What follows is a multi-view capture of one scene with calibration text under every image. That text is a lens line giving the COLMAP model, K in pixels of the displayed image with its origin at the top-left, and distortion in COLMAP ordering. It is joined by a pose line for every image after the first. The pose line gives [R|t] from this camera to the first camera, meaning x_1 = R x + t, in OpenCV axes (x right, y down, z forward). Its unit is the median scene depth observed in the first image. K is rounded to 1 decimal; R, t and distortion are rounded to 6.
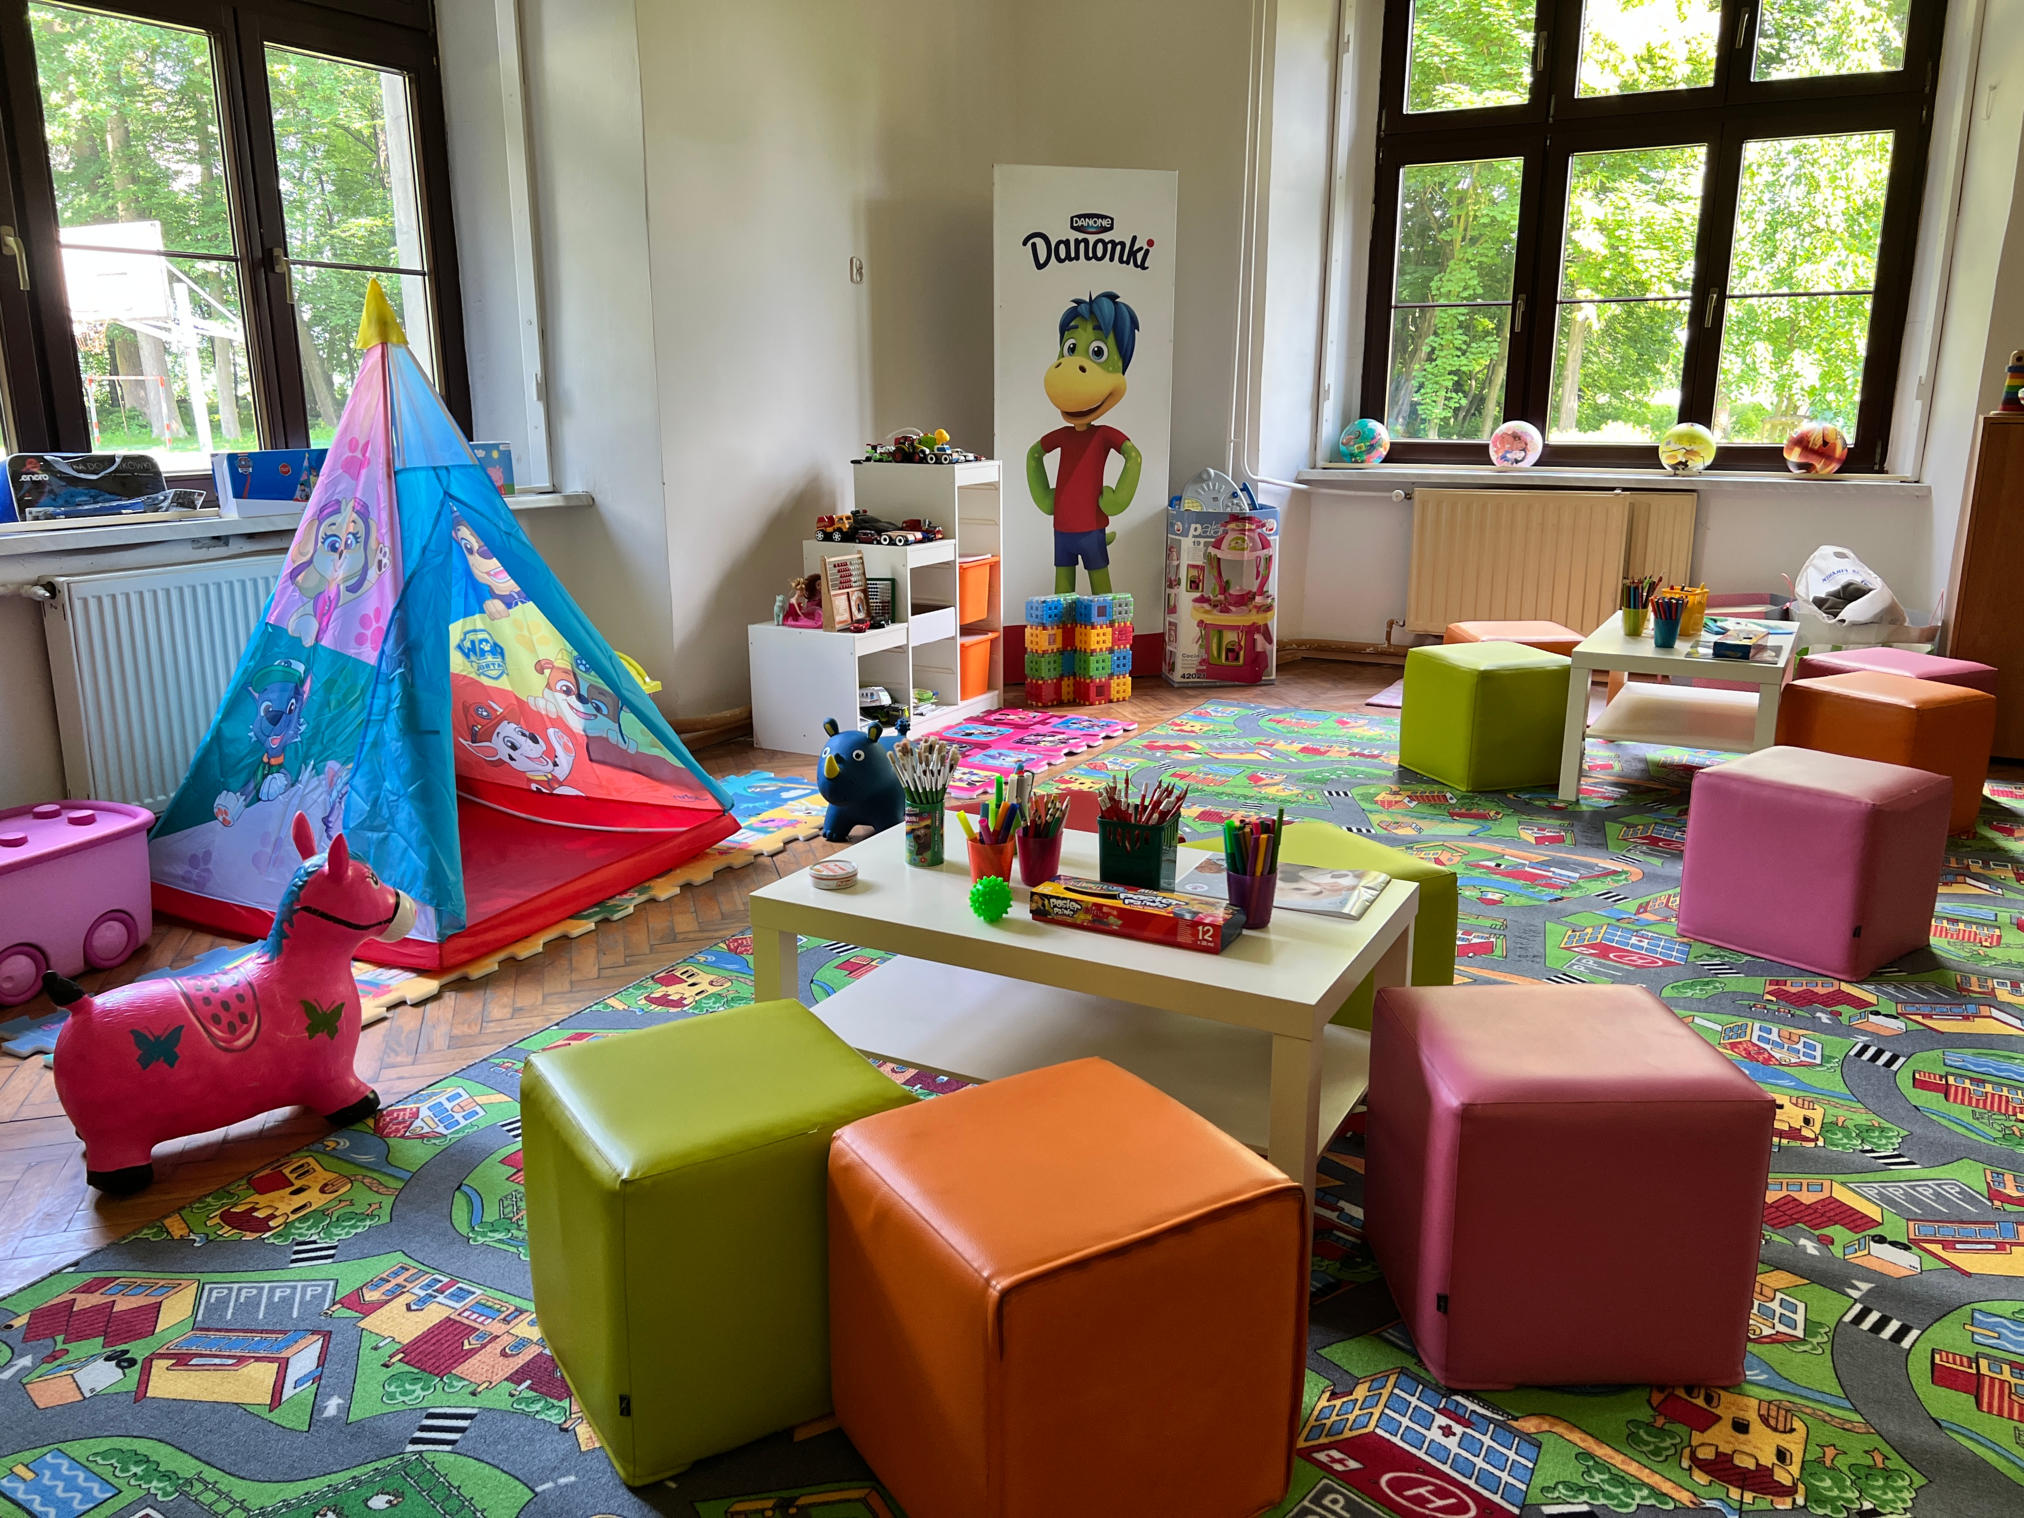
lens RADIAL K [[1524.9, 0, 1012.0], [0, 1524.9, 759.0], [0, 0, 1]] dist [0.063896, -0.079359]
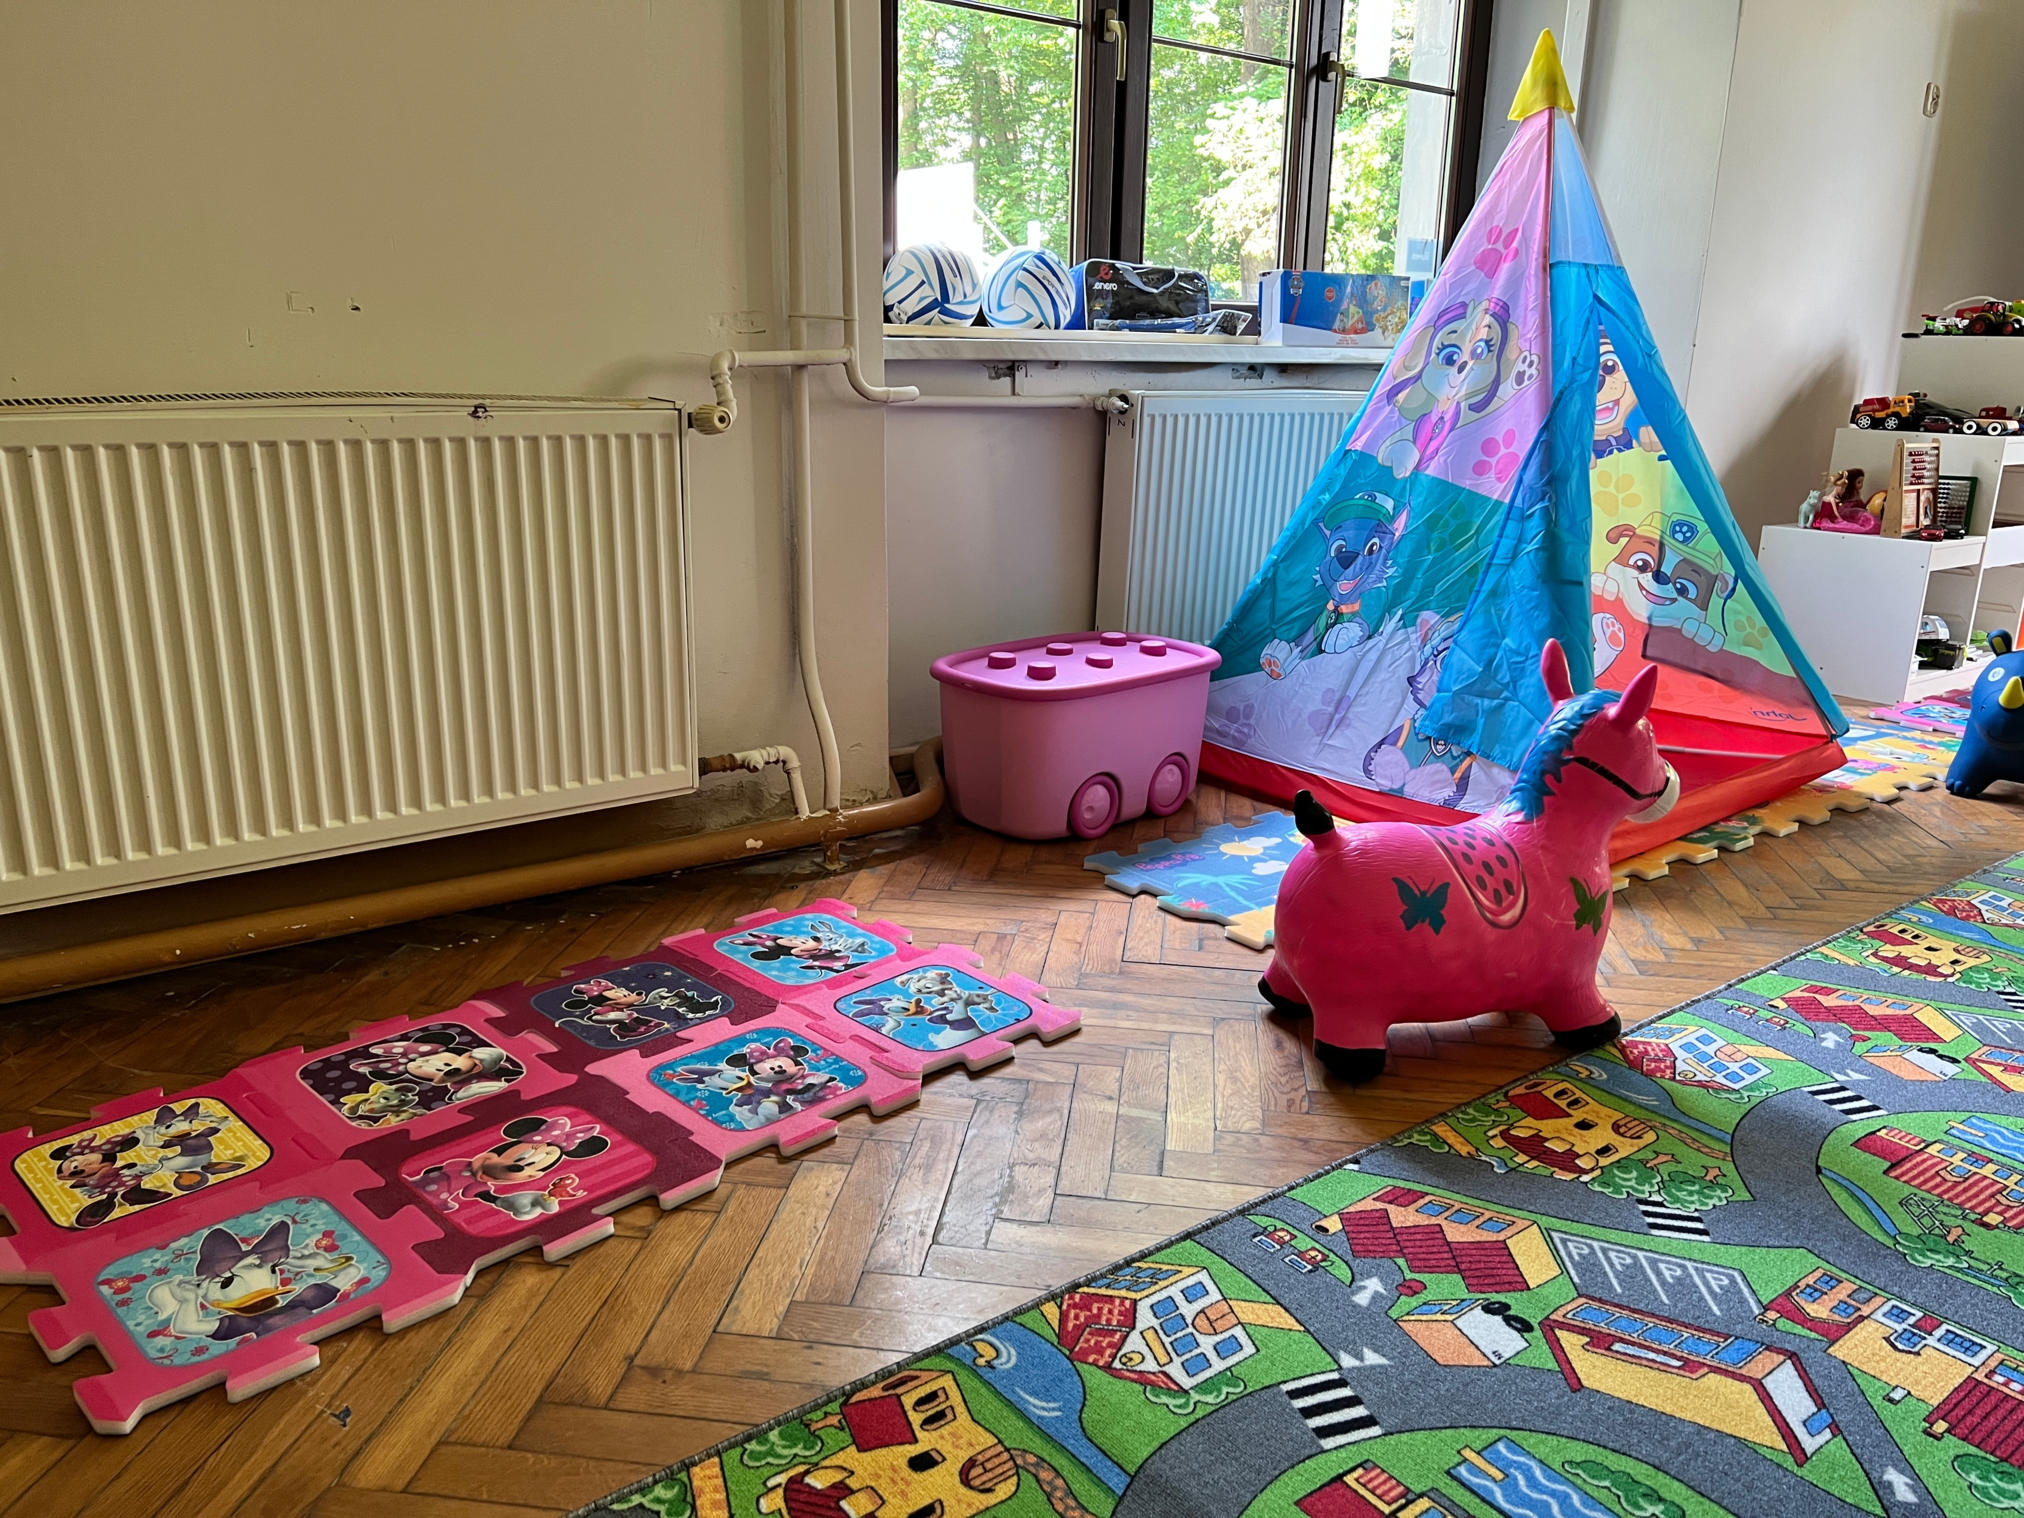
lens RADIAL K [[1523.6, 0, 1012.0], [0, 1523.6, 759.0], [0, 0, 1]] dist [0.068127, -0.065231]
pose [[0.916054, 0.123681, -0.381508, -0.317711], [-0.117062, 0.992294, 0.040610, 0.073457], [0.383591, 0.007459, 0.923473, 0.138531]]
